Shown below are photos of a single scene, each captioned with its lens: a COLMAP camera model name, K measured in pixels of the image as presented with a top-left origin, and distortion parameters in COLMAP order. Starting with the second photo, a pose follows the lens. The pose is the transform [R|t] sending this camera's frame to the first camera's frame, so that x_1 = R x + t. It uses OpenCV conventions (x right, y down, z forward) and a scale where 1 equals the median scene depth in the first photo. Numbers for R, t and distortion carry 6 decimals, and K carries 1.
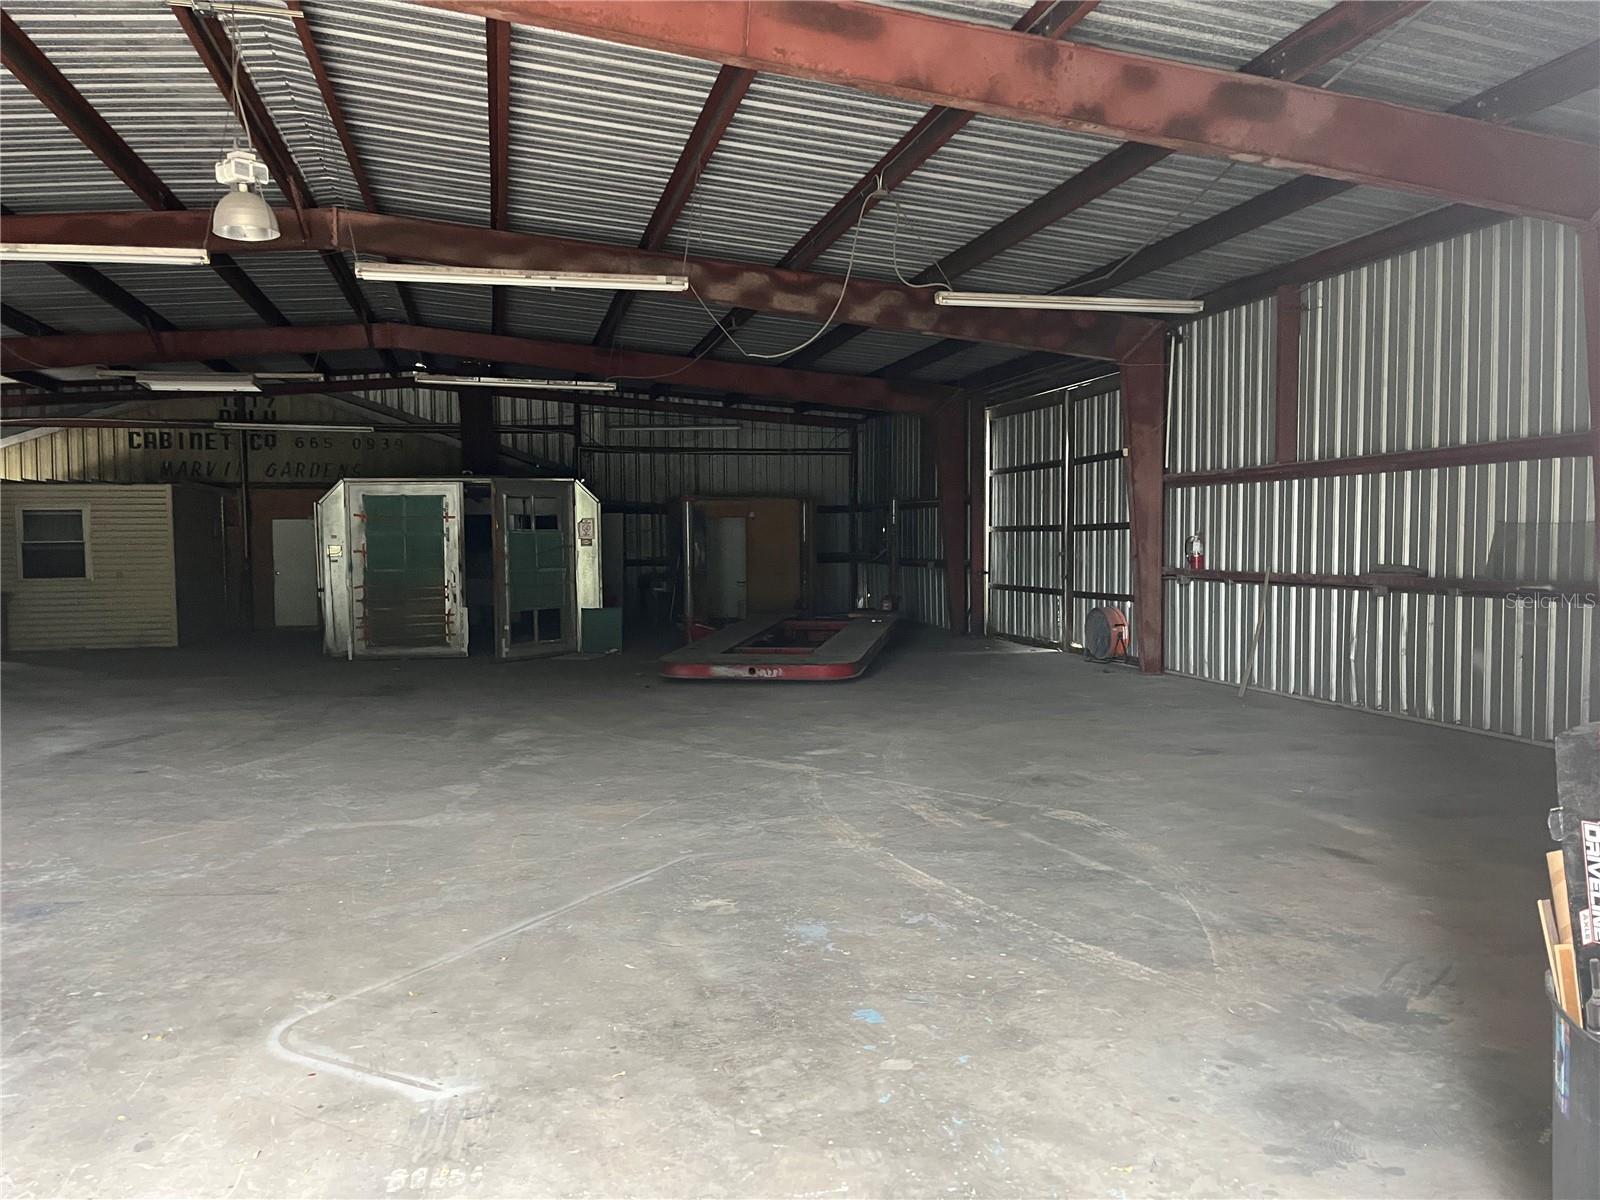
lens RADIAL K [[1208.5, 0, 797.6], [0, 1208.5, 606.8], [0, 0, 1]] dist [0.054594, -0.086970]
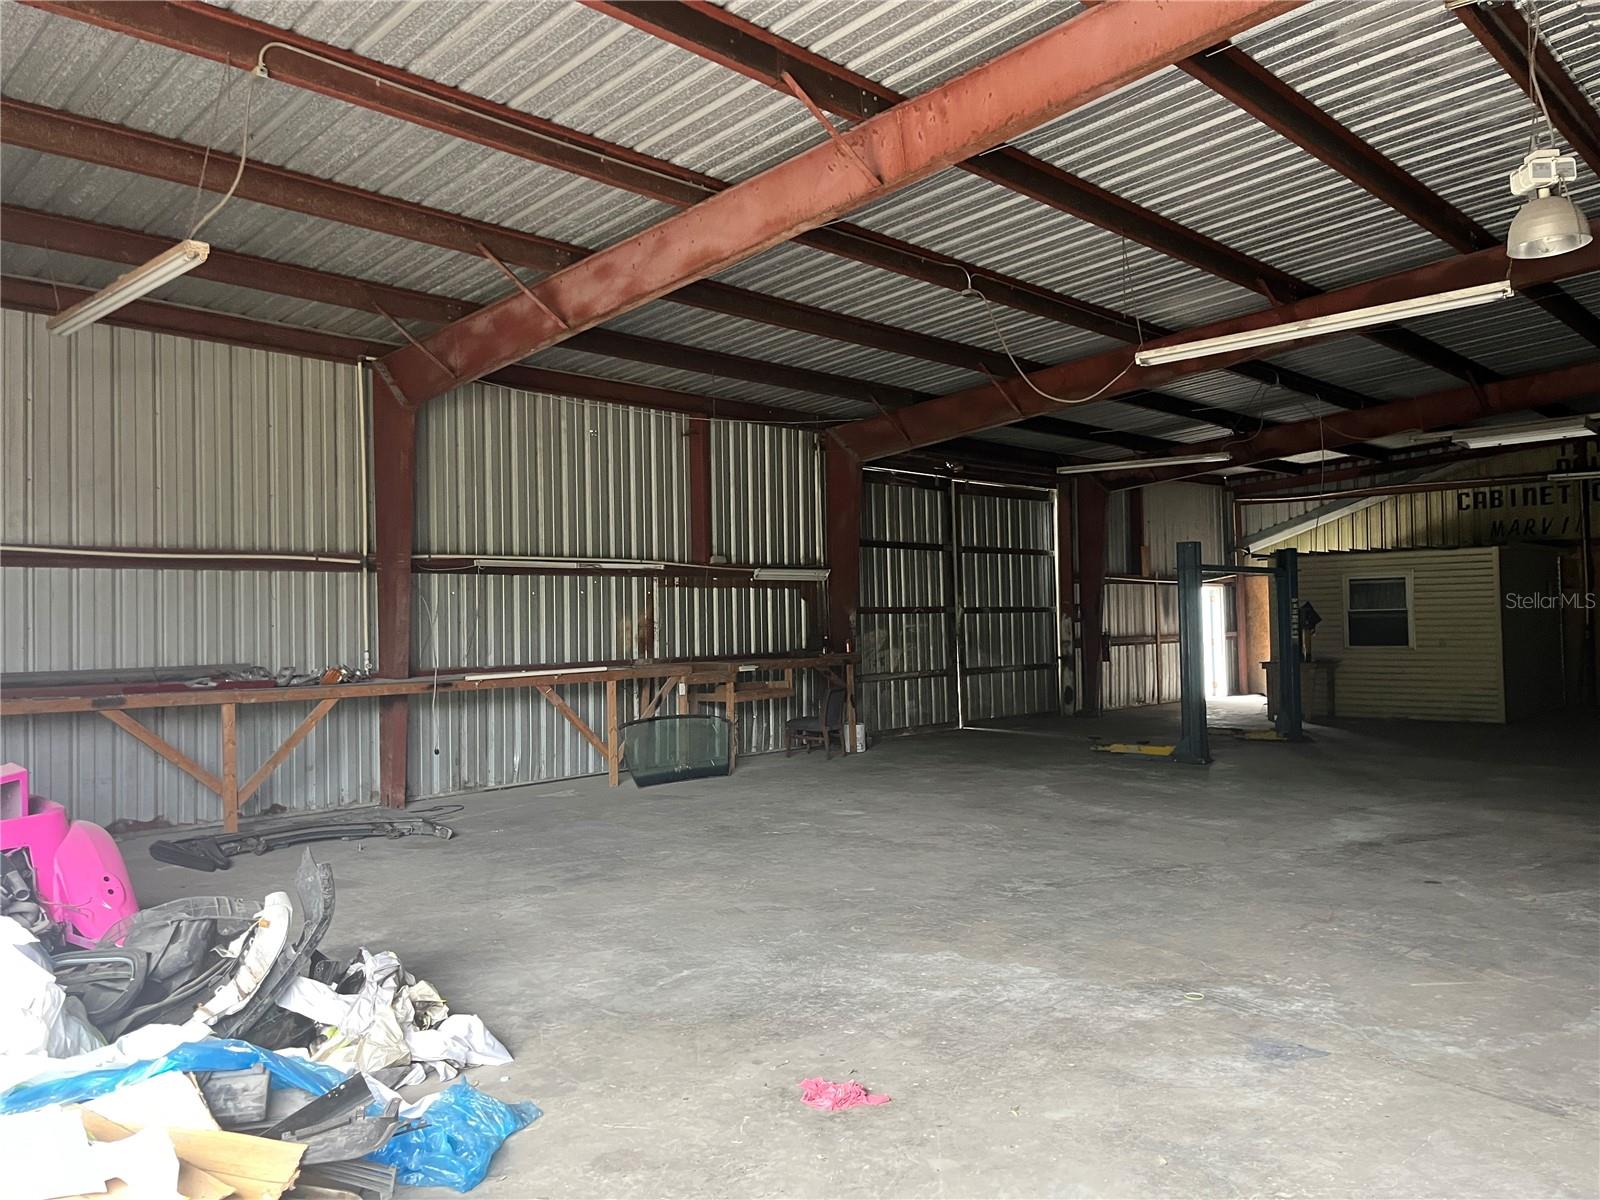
lens RADIAL K [[1208.5, 0, 797.3], [0, 1208.5, 601.2], [0, 0, 1]] dist [0.054594, -0.086970]
pose [[0.531148, -0.015323, -0.847140, -0.024093], [-0.028064, 0.998970, -0.035665, -0.018833], [0.846814, 0.042718, 0.530171, 0.103319]]
